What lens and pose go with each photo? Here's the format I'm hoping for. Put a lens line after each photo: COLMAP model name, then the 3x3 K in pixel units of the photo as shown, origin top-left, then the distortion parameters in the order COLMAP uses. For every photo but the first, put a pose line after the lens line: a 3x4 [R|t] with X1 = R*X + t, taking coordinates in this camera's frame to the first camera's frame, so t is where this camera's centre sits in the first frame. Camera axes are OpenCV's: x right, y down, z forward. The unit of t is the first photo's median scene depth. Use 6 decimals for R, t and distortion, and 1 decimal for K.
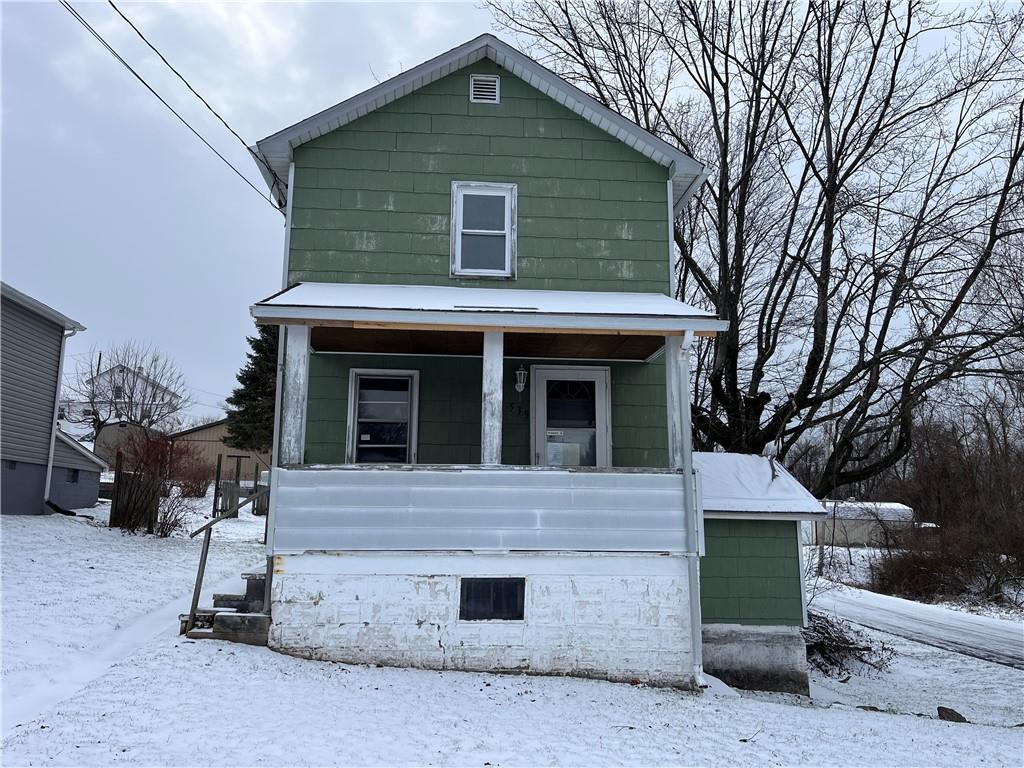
lens RADIAL K [[772.0, 0, 512.0], [0, 772.0, 384.0], [0, 0, 1]] dist [0.032499, -0.001125]
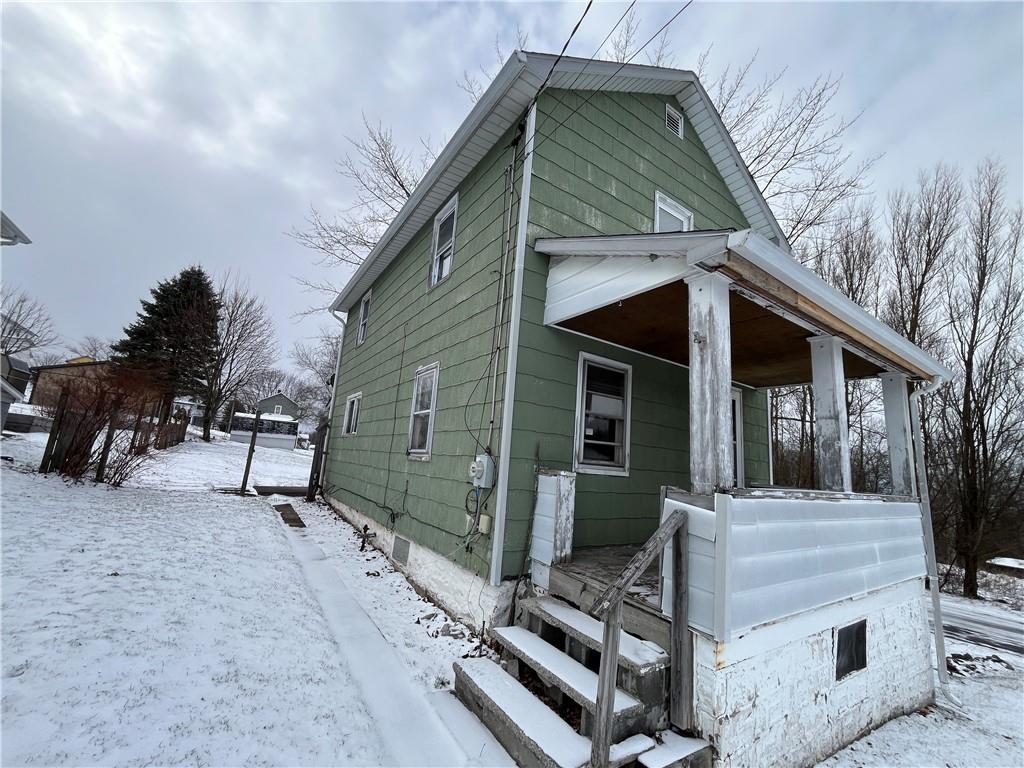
lens RADIAL K [[414.9, 0, 509.9], [0, 414.9, 384.5], [0, 0, 1]] dist [-0.001654, -0.000478]
pose [[0.878189, 0.147654, 0.454953, -0.467297], [-0.147957, 0.988368, -0.035173, 0.043632], [-0.454855, -0.036425, 0.889820, 0.591604]]
